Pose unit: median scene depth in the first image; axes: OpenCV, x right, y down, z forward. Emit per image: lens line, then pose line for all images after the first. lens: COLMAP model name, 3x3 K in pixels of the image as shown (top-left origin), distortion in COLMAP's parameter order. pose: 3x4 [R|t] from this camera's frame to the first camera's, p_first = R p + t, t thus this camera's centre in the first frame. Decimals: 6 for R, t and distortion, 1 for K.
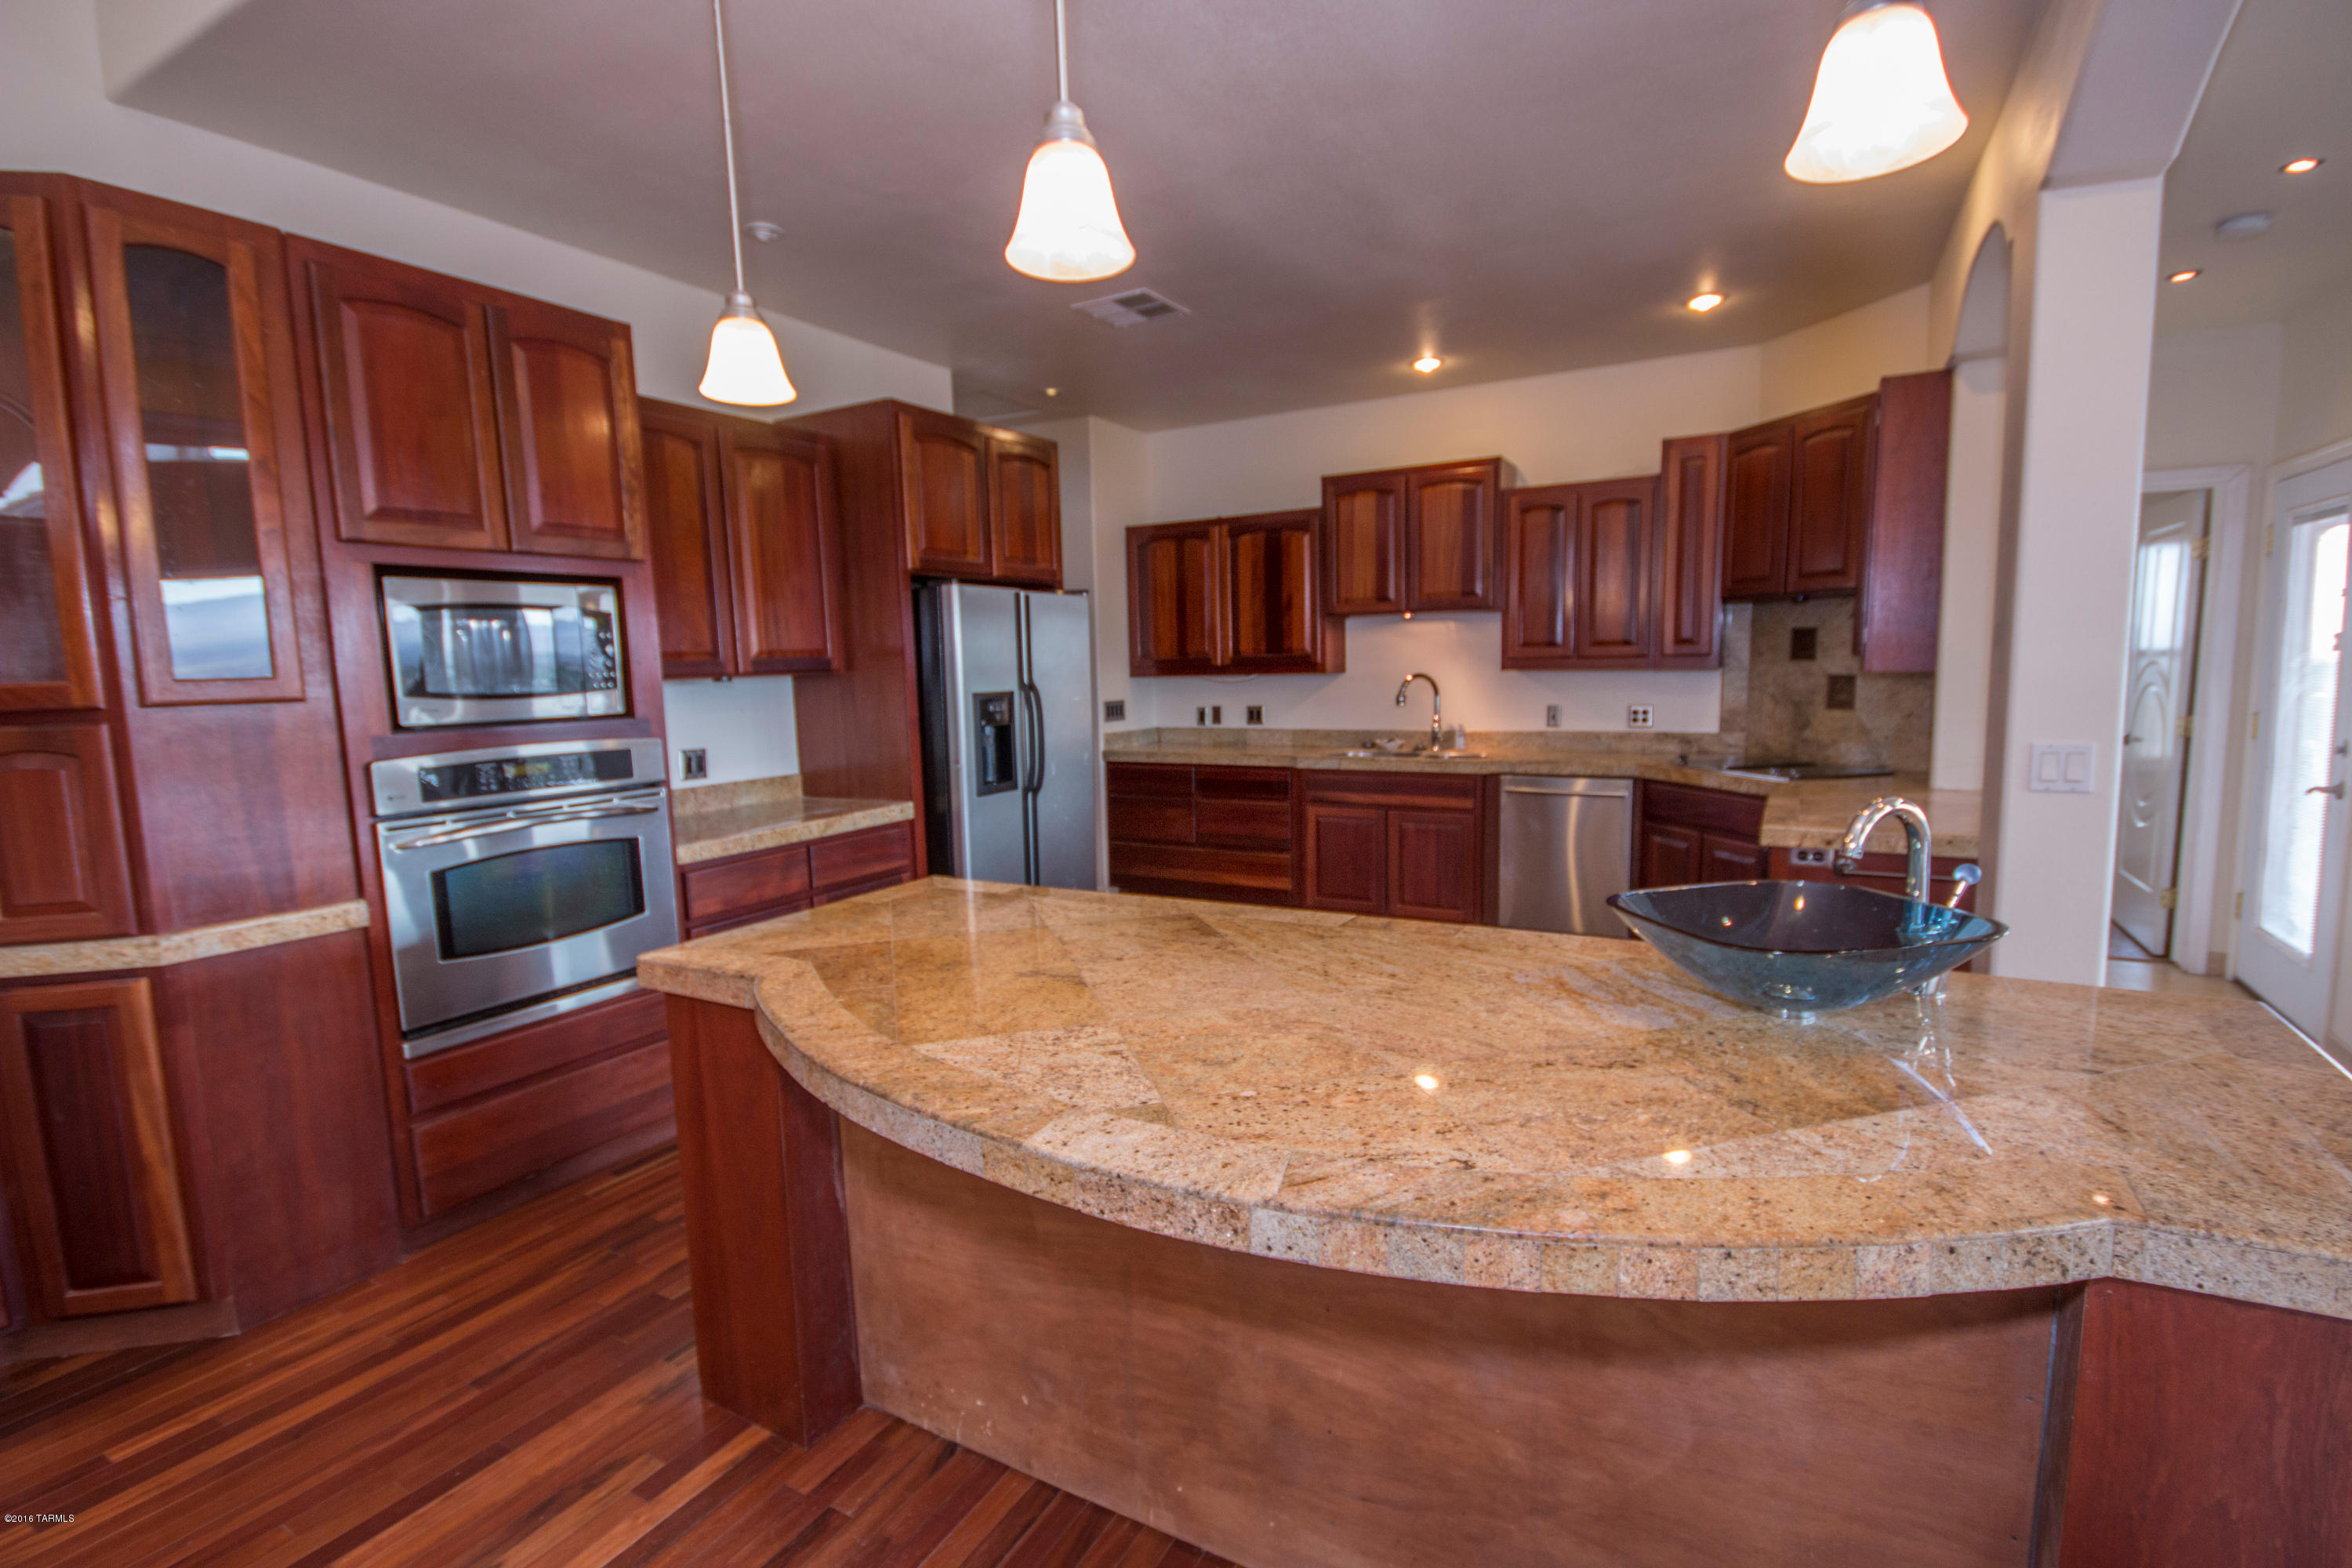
lens RADIAL K [[1050.6, 0, 1176.0], [0, 1050.6, 784.0], [0, 0, 1]] dist [0.000709, 0.000444]
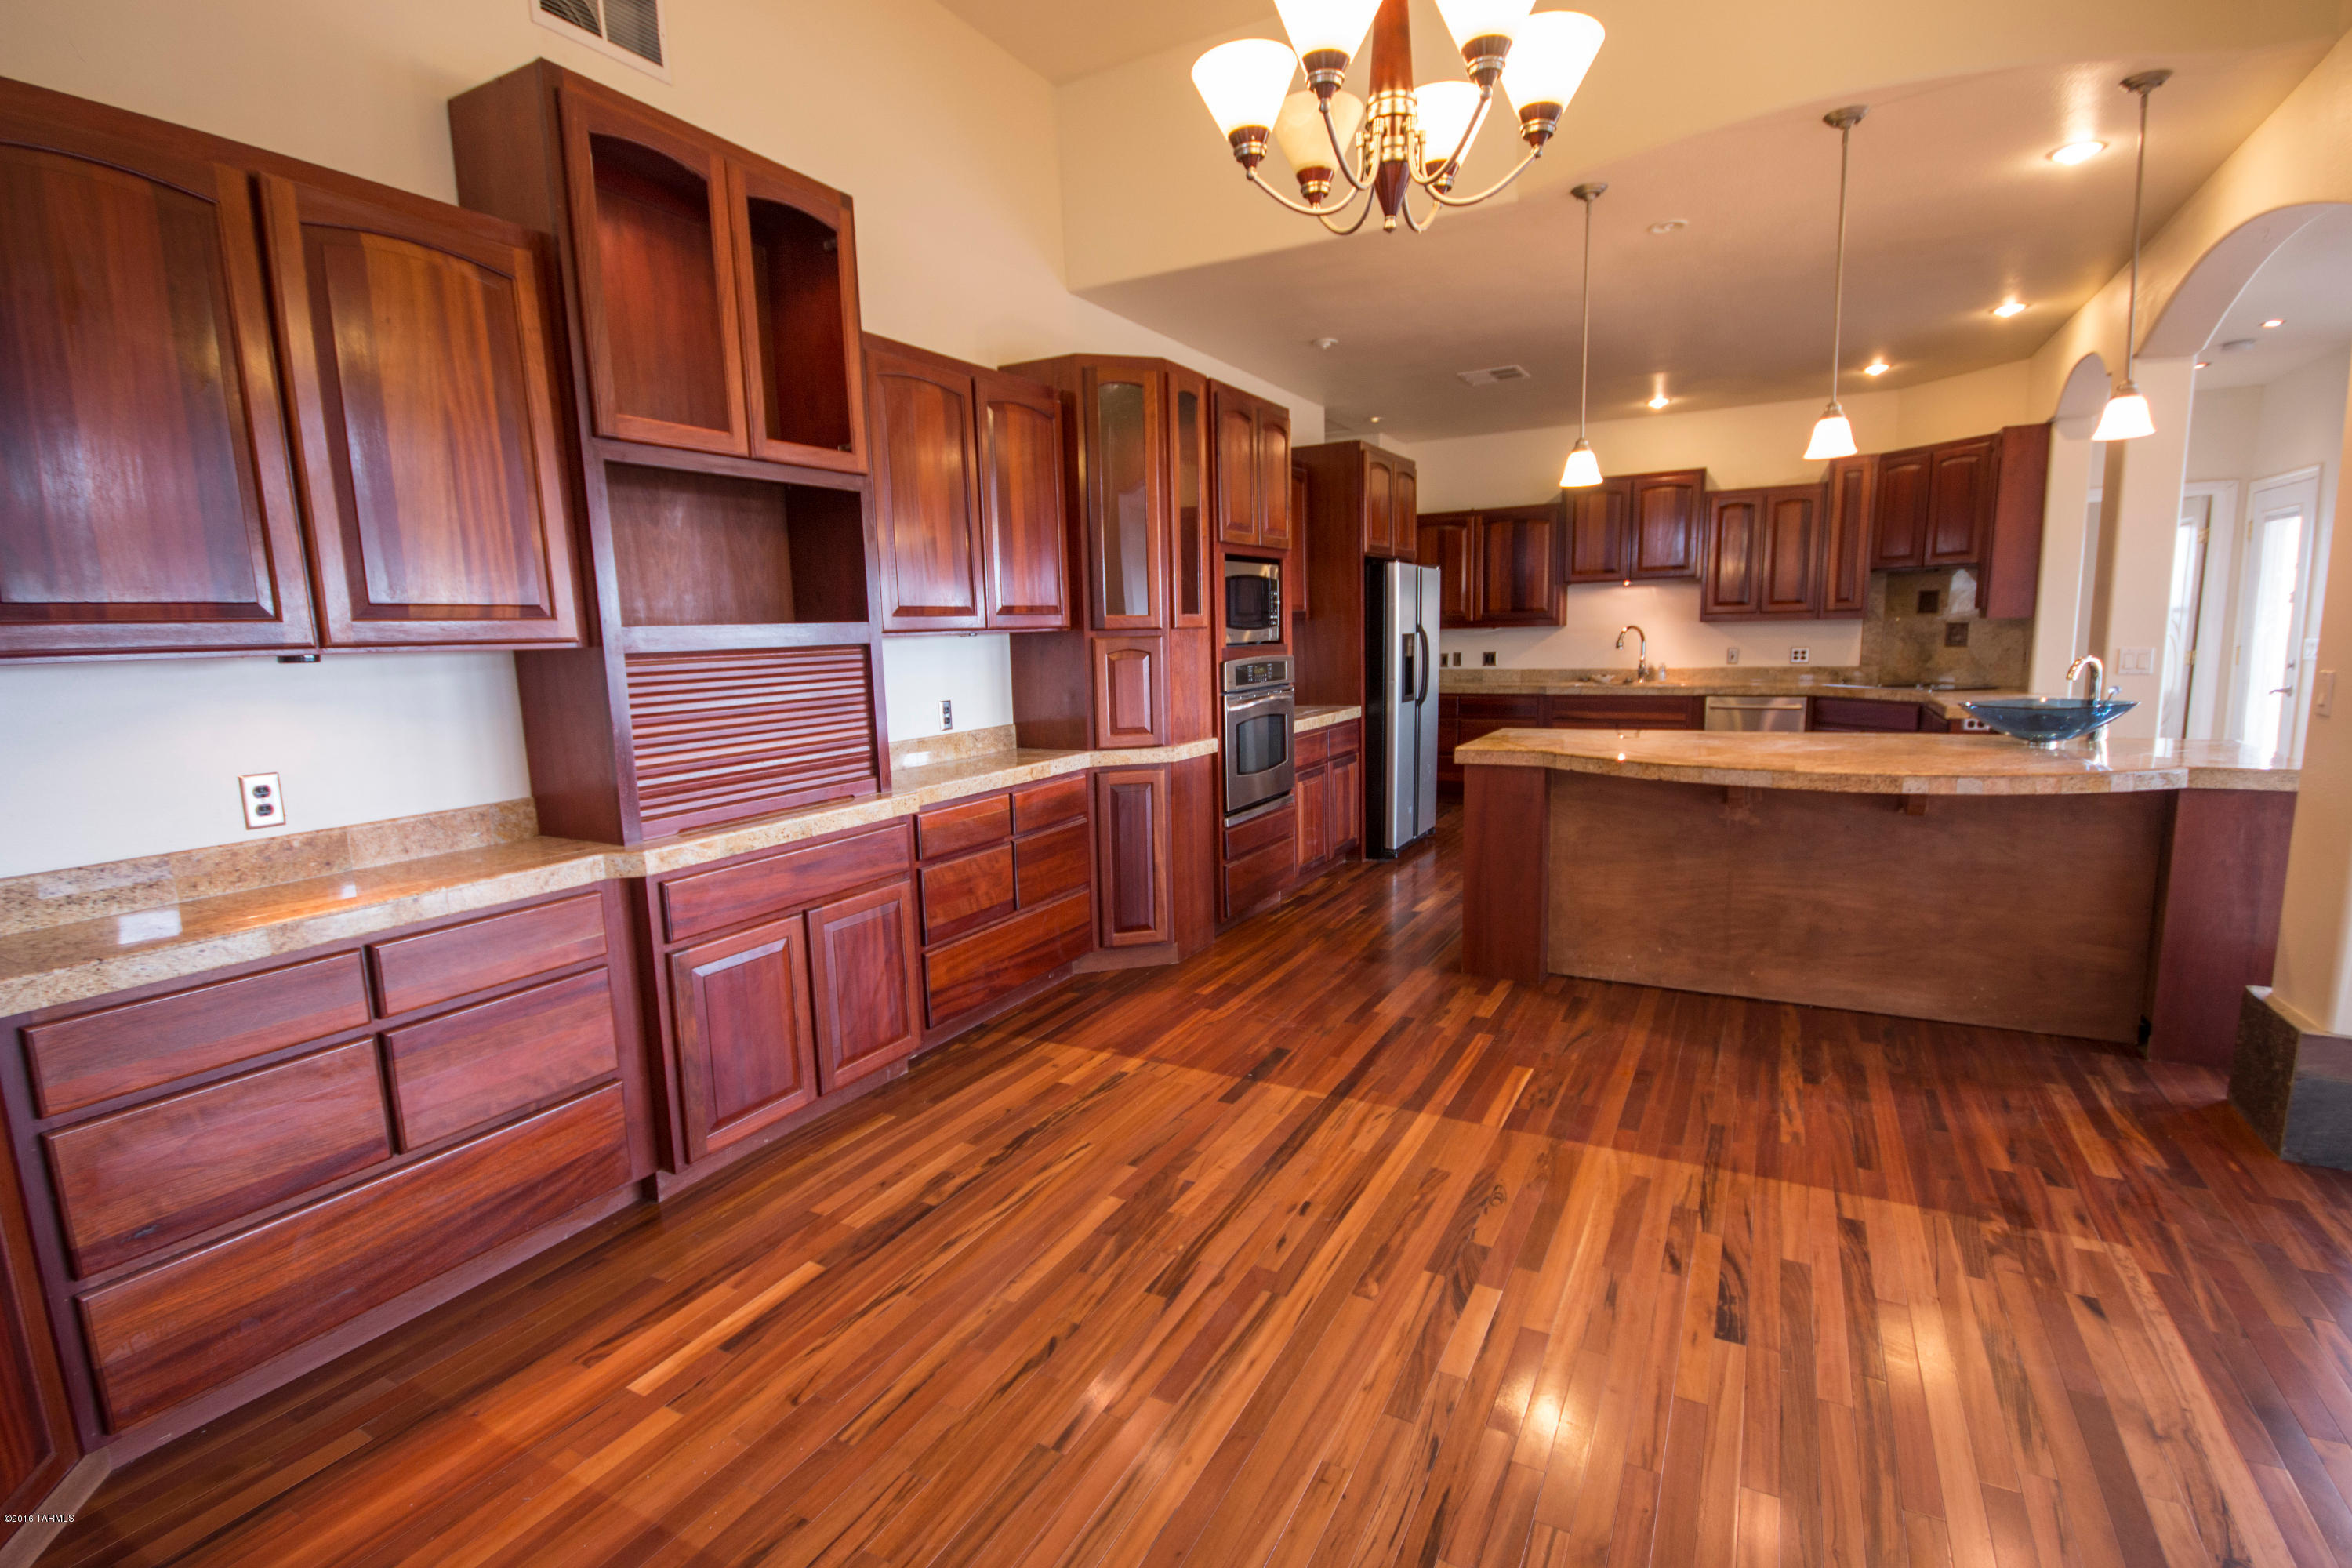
lens RADIAL K [[1050.6, 0, 1176.0], [0, 1050.6, 784.0], [0, 0, 1]] dist [0.000709, 0.000444]
pose [[0.999960, -0.003973, 0.007994, -0.450147], [0.003749, 0.999607, 0.027787, 0.073197], [-0.008101, -0.027756, 0.999582, -0.441011]]
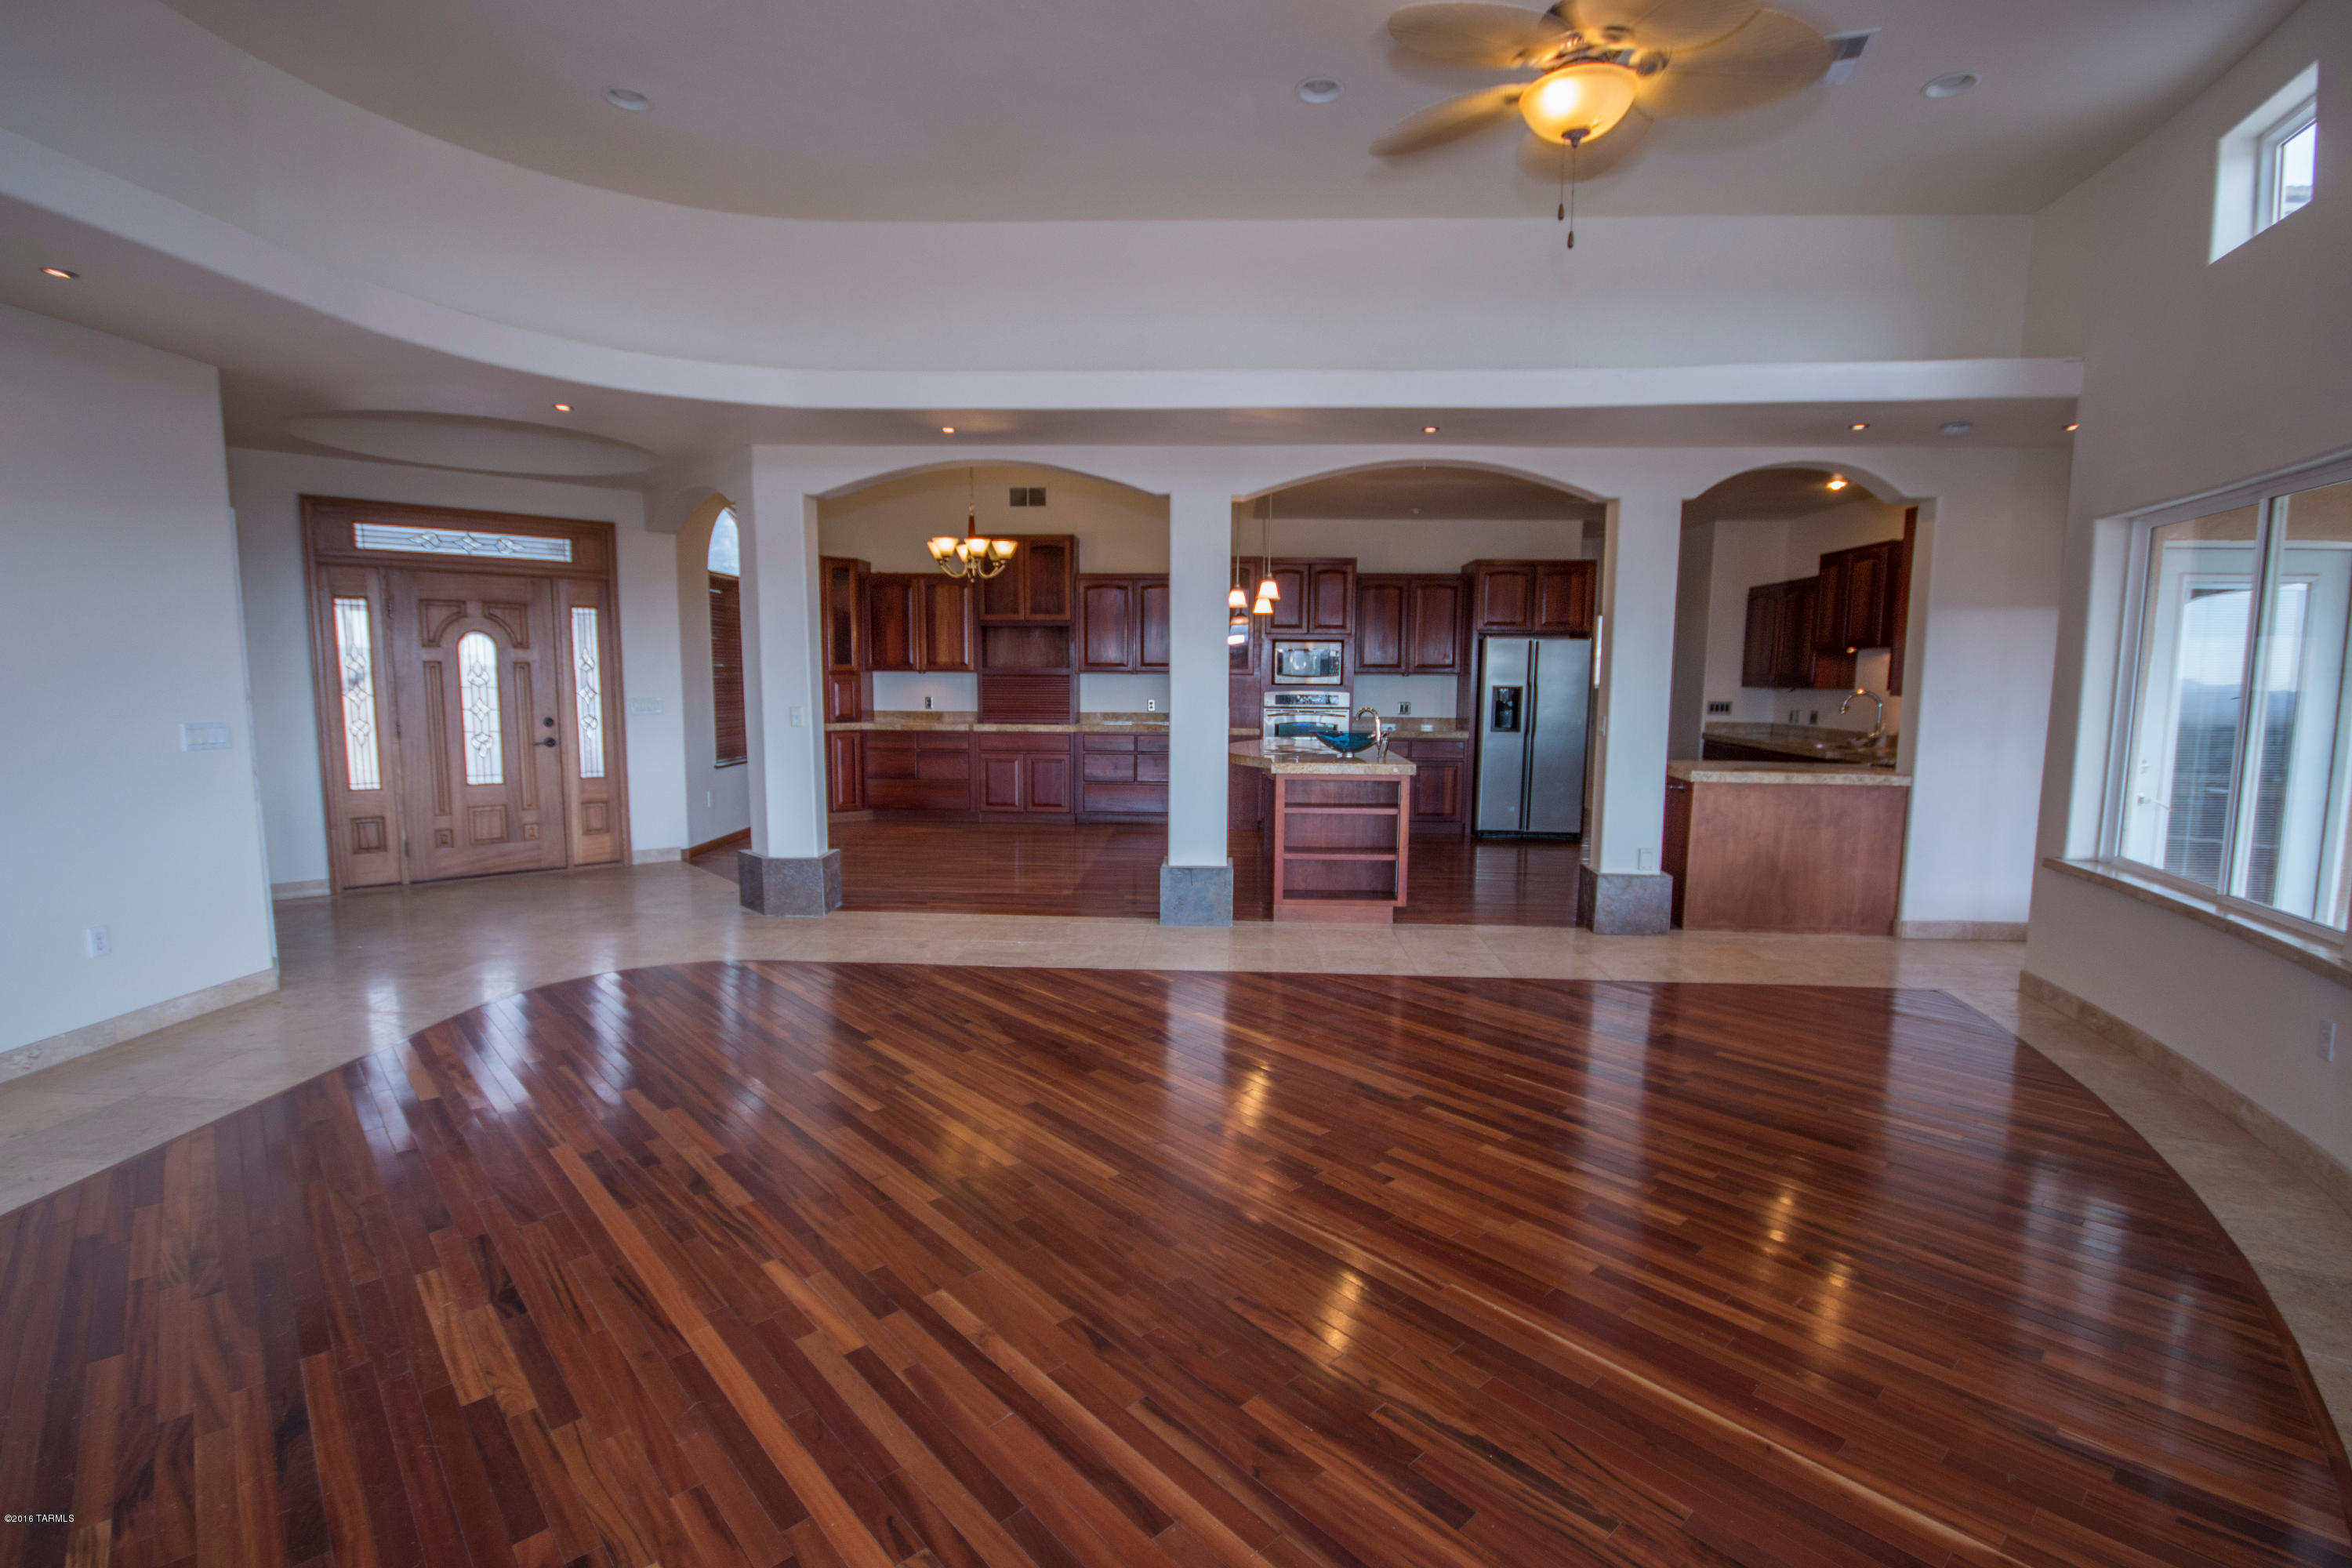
lens RADIAL K [[1050.6, 0, 1176.0], [0, 1050.6, 784.0], [0, 0, 1]] dist [0.000709, 0.000444]
pose [[0.451093, 0.127020, -0.883392, 1.280979], [-0.127257, 0.988861, 0.077203, 0.029980], [0.883358, 0.077592, 0.462233, -0.534102]]
